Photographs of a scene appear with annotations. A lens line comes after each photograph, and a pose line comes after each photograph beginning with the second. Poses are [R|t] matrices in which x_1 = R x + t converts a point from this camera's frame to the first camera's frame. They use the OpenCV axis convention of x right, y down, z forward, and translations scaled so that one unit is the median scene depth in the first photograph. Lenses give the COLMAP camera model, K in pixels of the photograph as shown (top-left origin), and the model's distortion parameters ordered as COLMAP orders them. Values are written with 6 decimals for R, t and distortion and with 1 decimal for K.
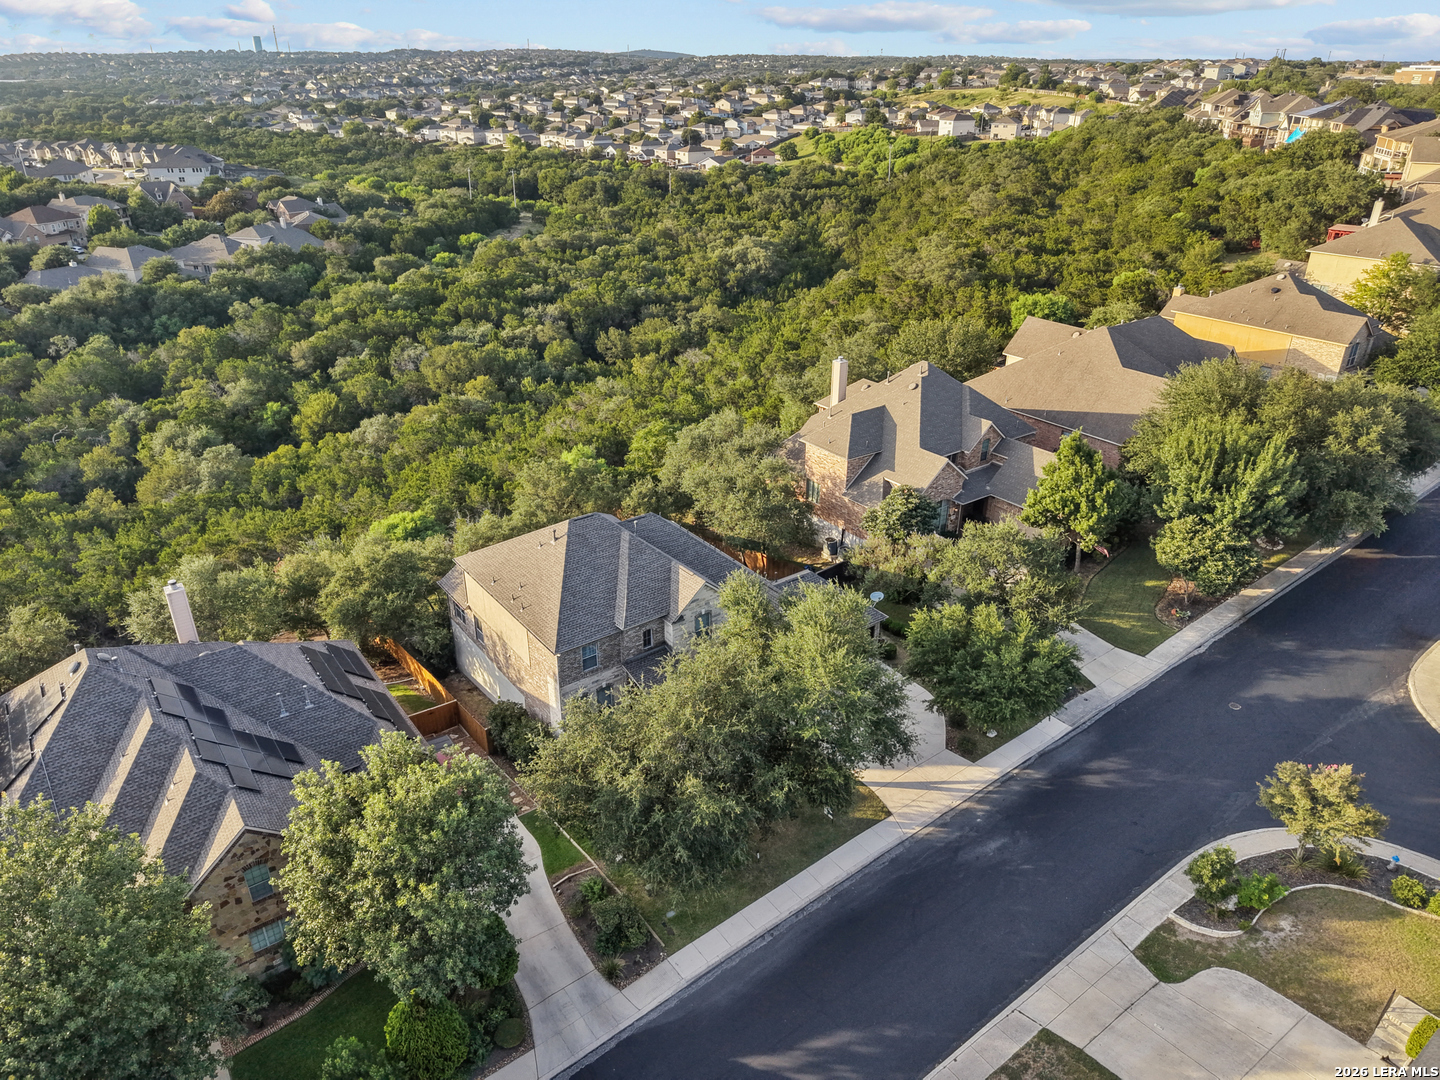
lens RADIAL K [[978.5, 0, 710.2], [0, 978.5, 538.2], [0, 0, 1]] dist [0.088507, -0.110111]
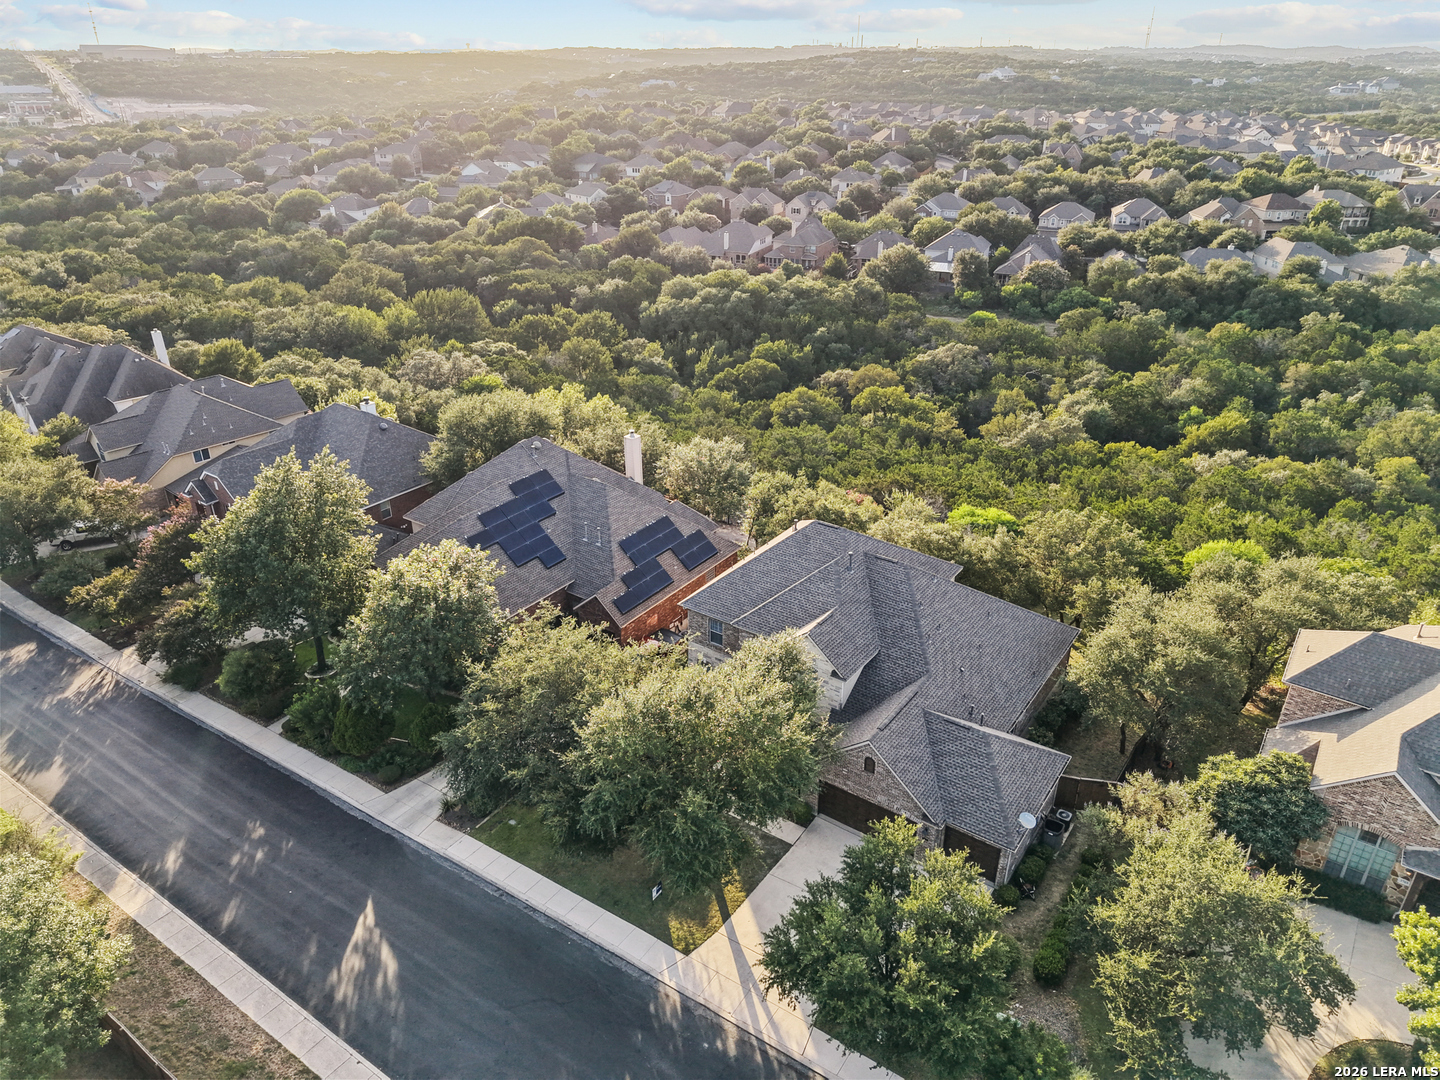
lens RADIAL K [[978.5, 0, 710.2], [0, 978.5, 538.2], [0, 0, 1]] dist [0.088507, -0.110111]
pose [[0.312709, 0.421709, -0.851102, 0.602968], [-0.416053, 0.866320, 0.276385, -0.208436], [0.853881, 0.267676, 0.446359, 0.448448]]
